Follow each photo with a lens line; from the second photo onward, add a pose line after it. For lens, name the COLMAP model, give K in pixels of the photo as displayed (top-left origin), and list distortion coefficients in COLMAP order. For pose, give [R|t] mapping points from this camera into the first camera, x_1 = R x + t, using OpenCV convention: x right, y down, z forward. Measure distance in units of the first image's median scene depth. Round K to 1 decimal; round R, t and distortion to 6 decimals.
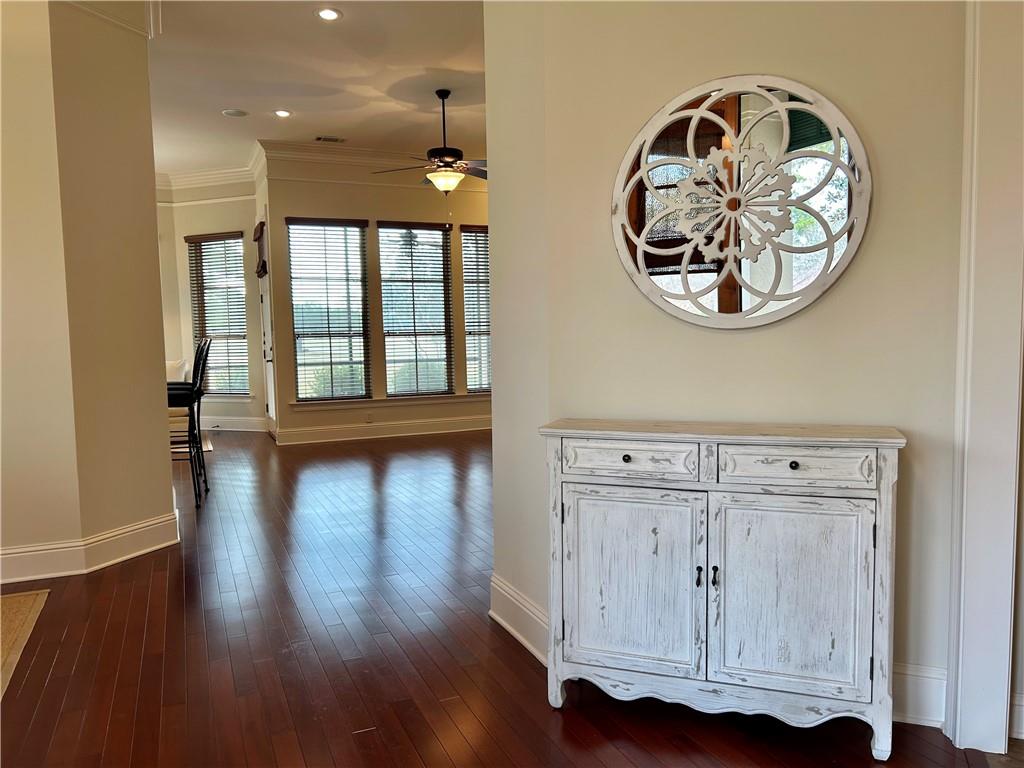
lens RADIAL K [[760.7, 0, 512.0], [0, 760.7, 384.0], [0, 0, 1]] dist [0.051333, -0.000556]
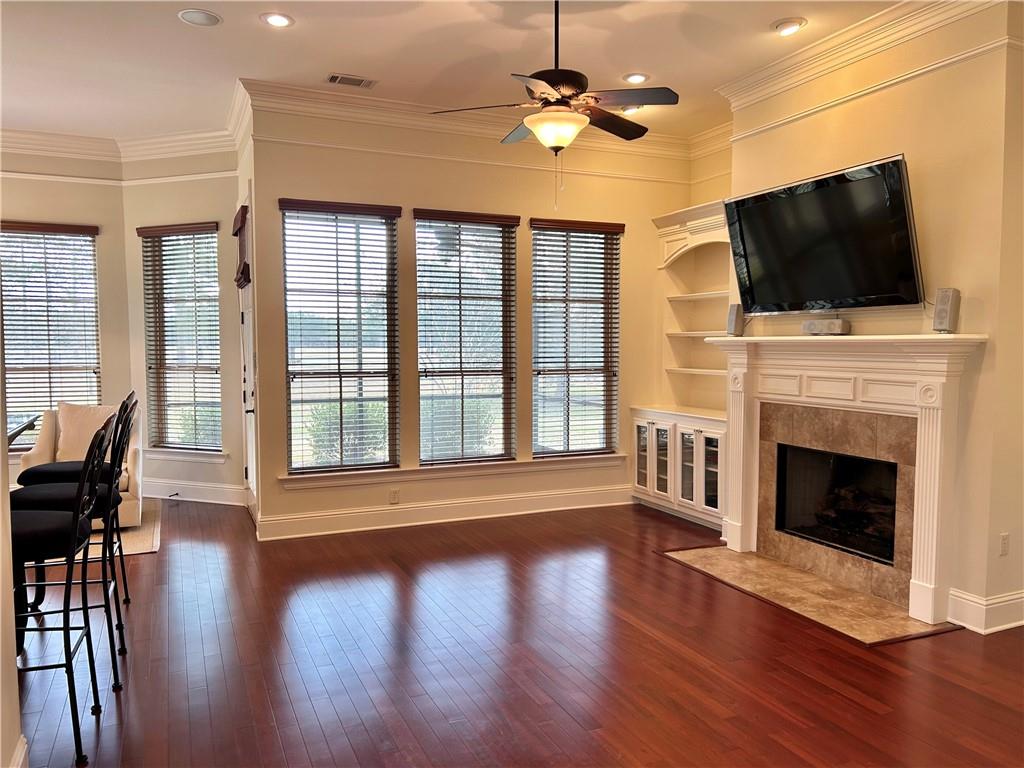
lens RADIAL K [[760.7, 0, 512.0], [0, 760.7, 384.0], [0, 0, 1]] dist [0.051333, -0.000556]
pose [[0.999742, 0.021714, 0.006644, -0.086658], [-0.021593, 0.999609, -0.017789, -0.045289], [-0.007028, 0.017641, 0.999820, 0.307560]]
